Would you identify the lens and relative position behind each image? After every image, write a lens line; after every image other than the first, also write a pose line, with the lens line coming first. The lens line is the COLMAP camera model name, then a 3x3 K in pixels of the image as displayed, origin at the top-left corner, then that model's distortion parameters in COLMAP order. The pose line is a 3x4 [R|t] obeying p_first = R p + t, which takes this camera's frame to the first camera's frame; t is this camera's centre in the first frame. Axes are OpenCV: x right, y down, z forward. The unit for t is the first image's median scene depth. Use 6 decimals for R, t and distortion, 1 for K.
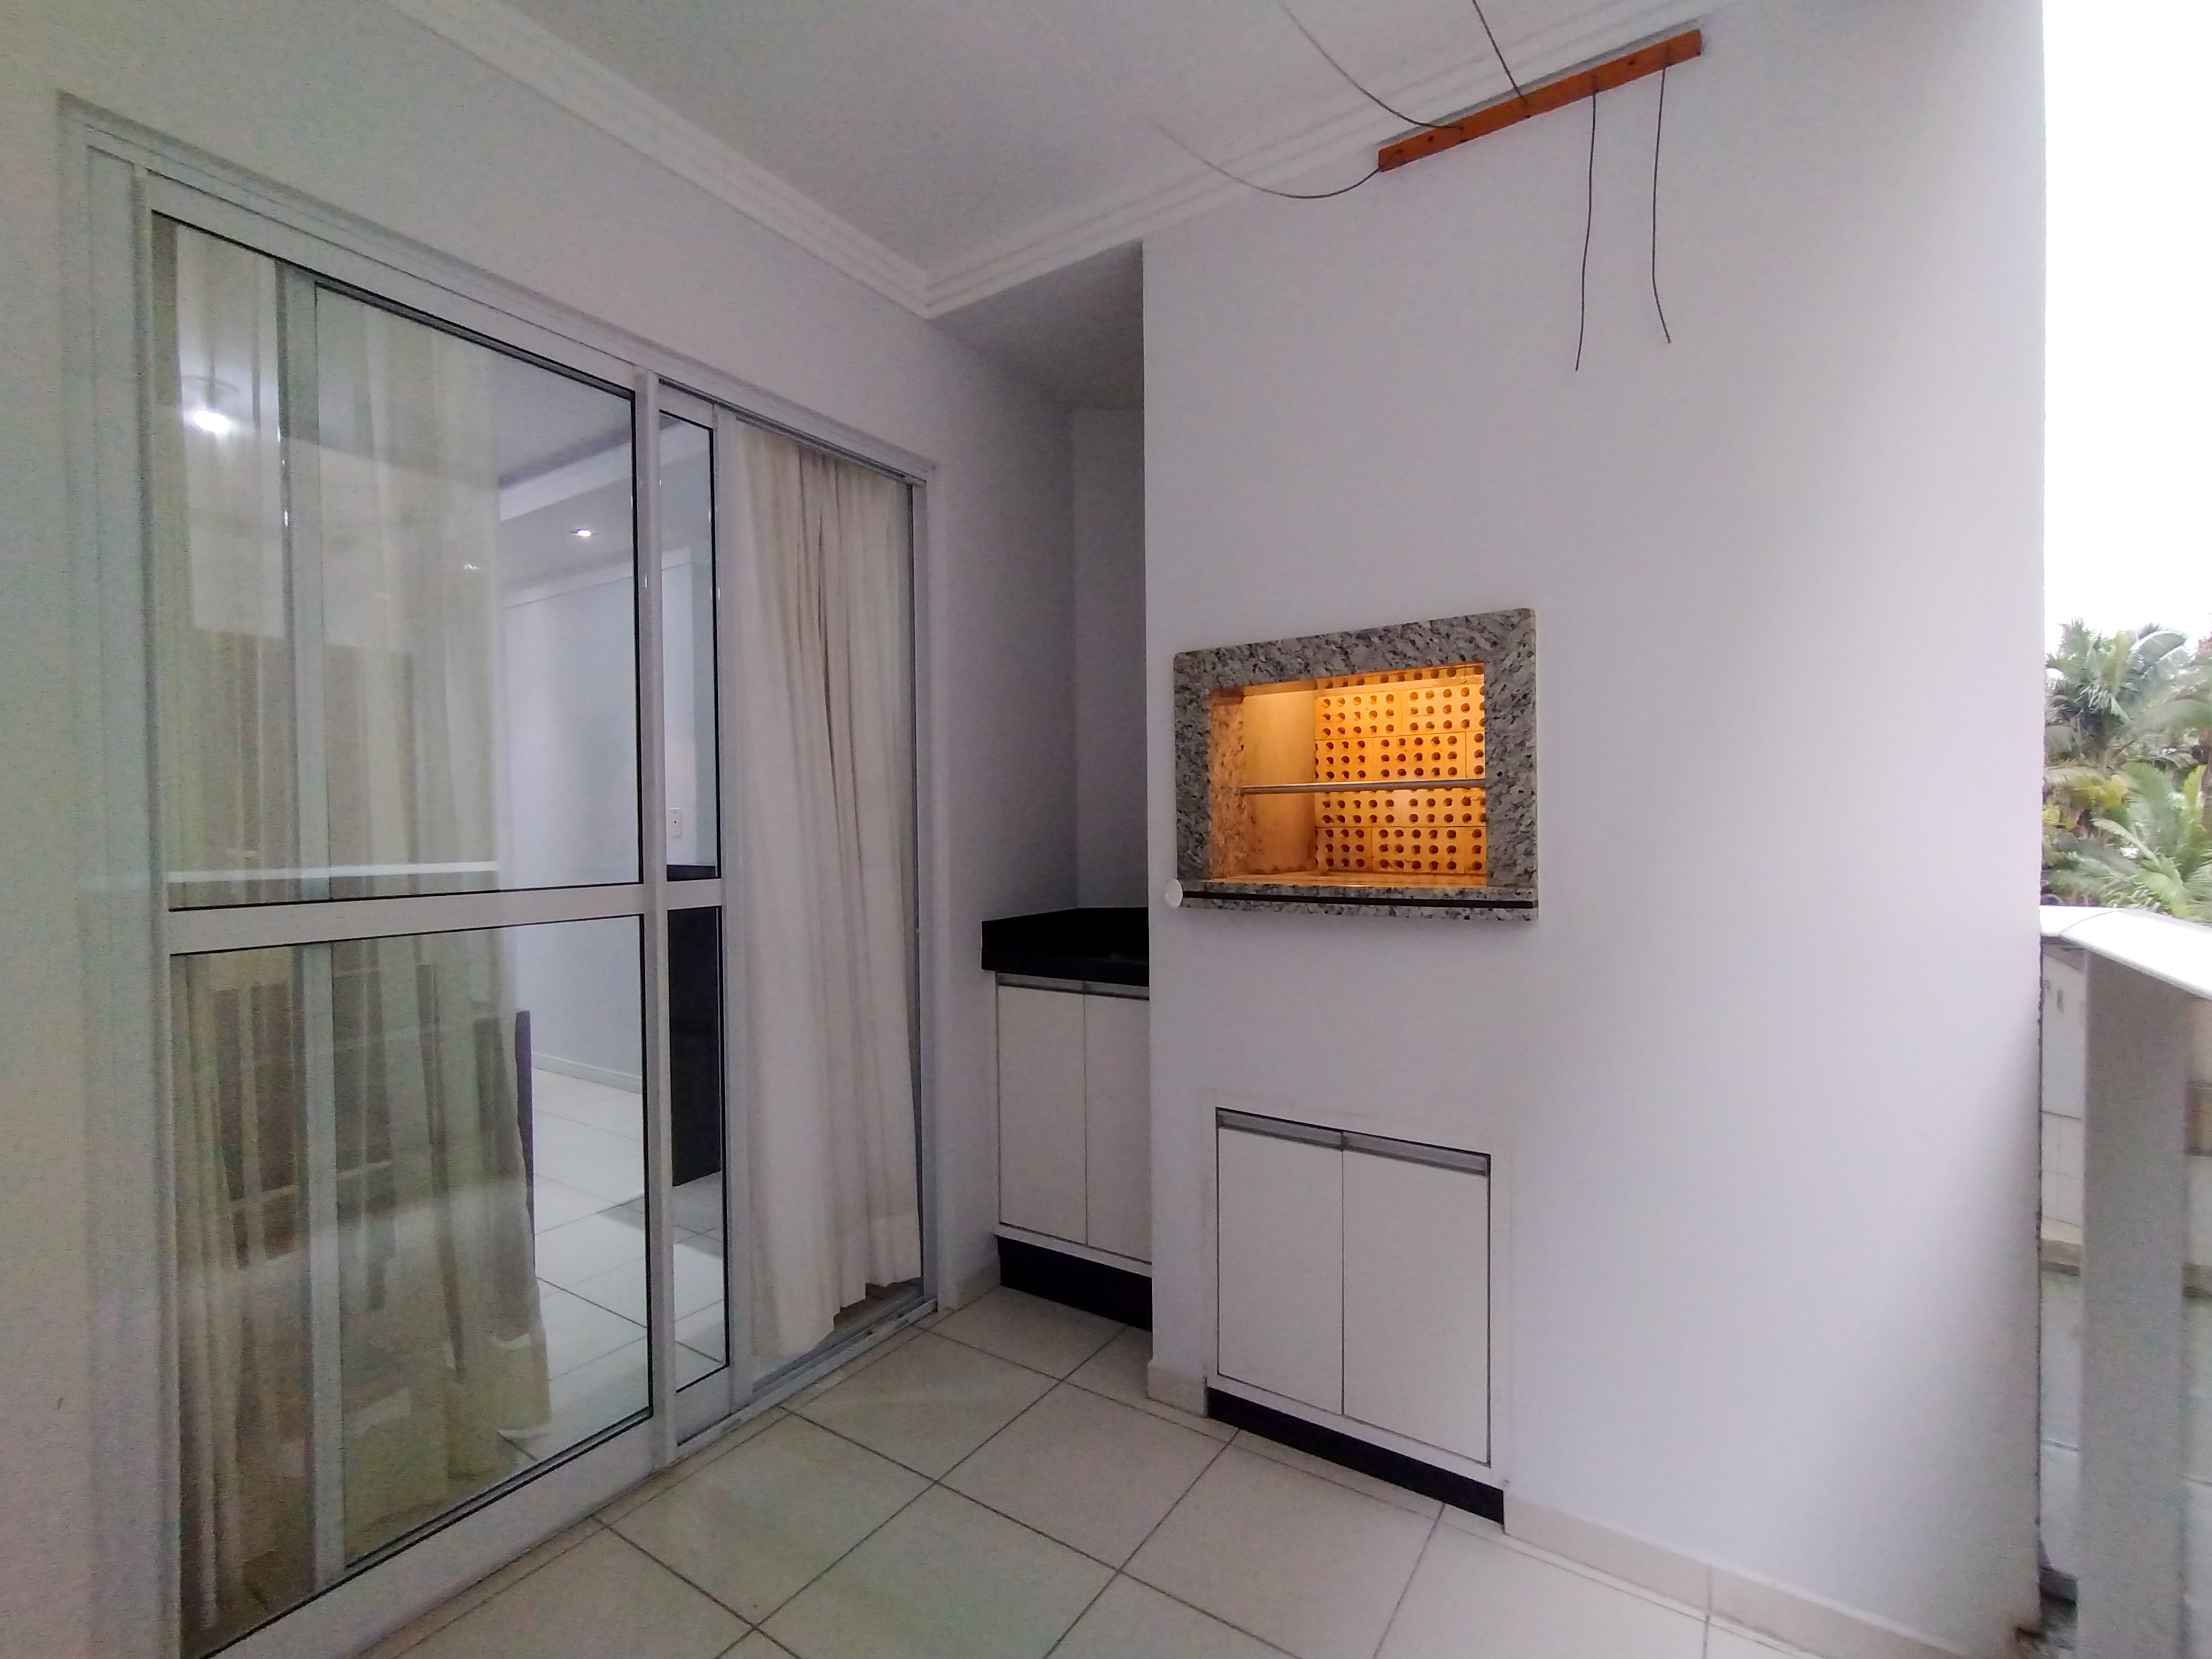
lens RADIAL K [[1008.6, 0, 1097.7], [0, 1008.6, 840.2], [0, 0, 1]] dist [0.000342, 0.000834]
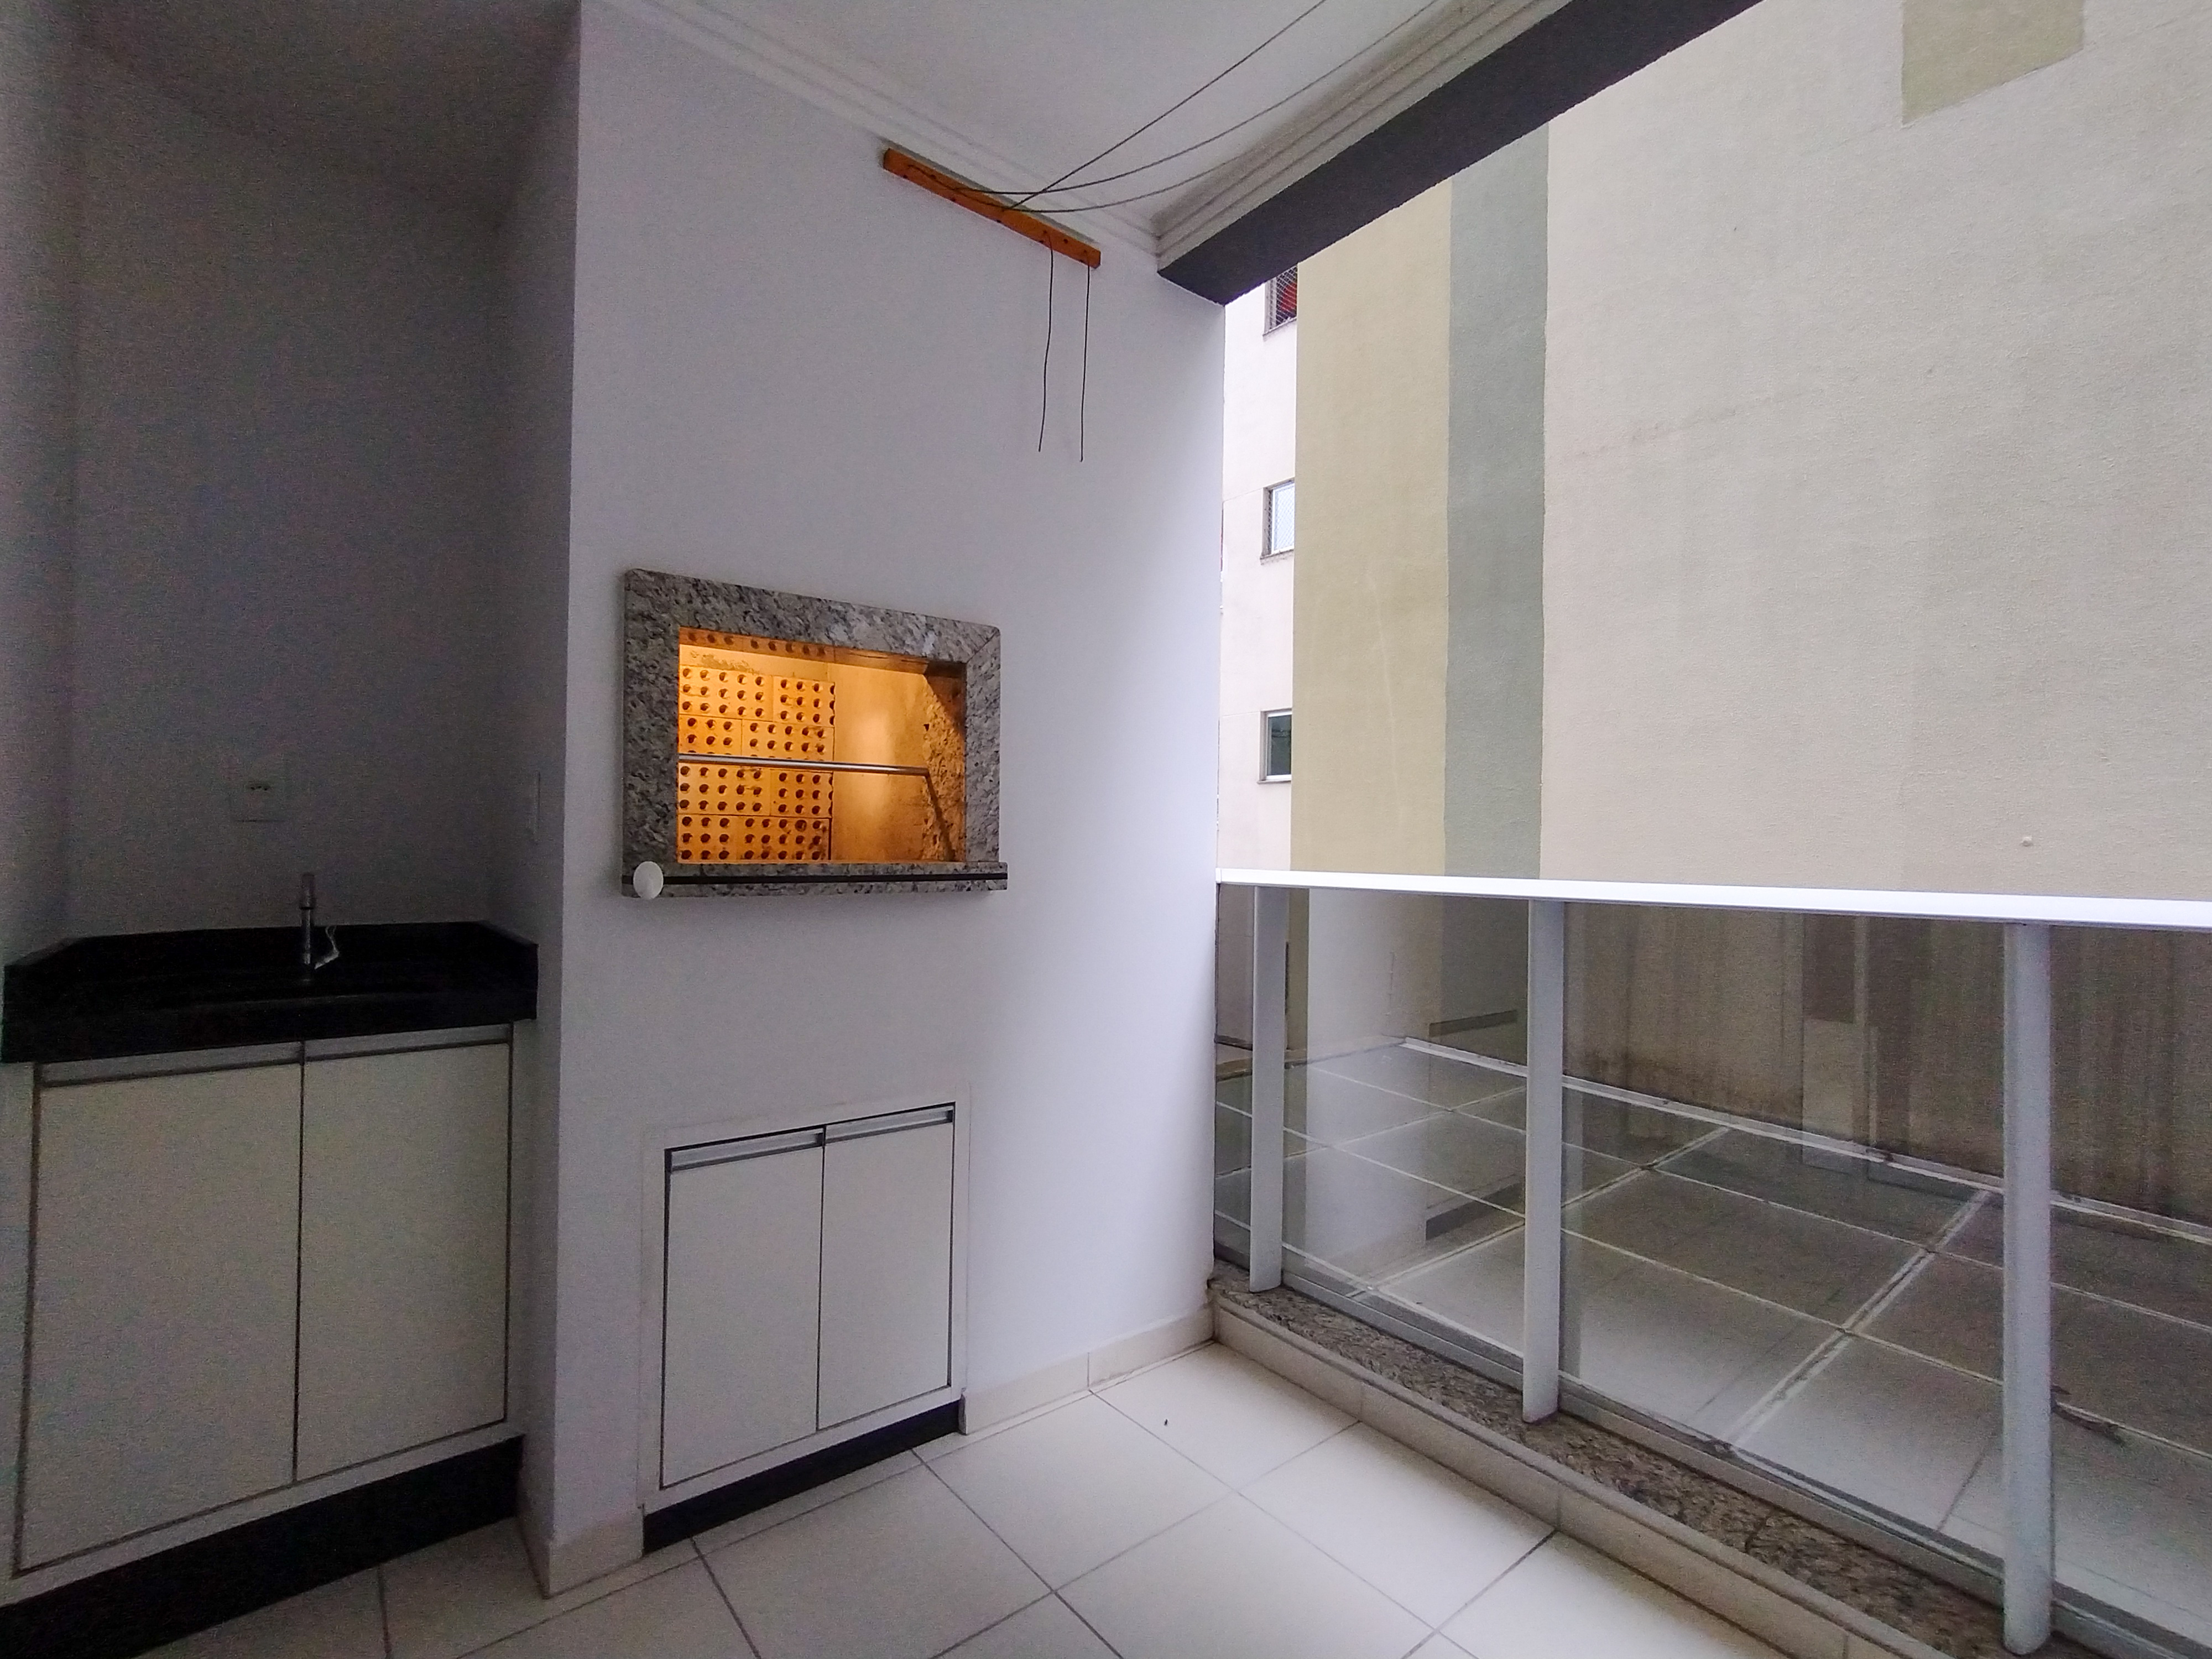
lens RADIAL K [[1008.6, 0, 1097.7], [0, 1008.6, 840.2], [0, 0, 1]] dist [0.000342, 0.000834]
pose [[0.299496, 0.022130, 0.953841, -0.585965], [0.000949, 0.999724, -0.023492, 0.043061], [-0.954097, 0.007941, 0.299392, 0.467693]]
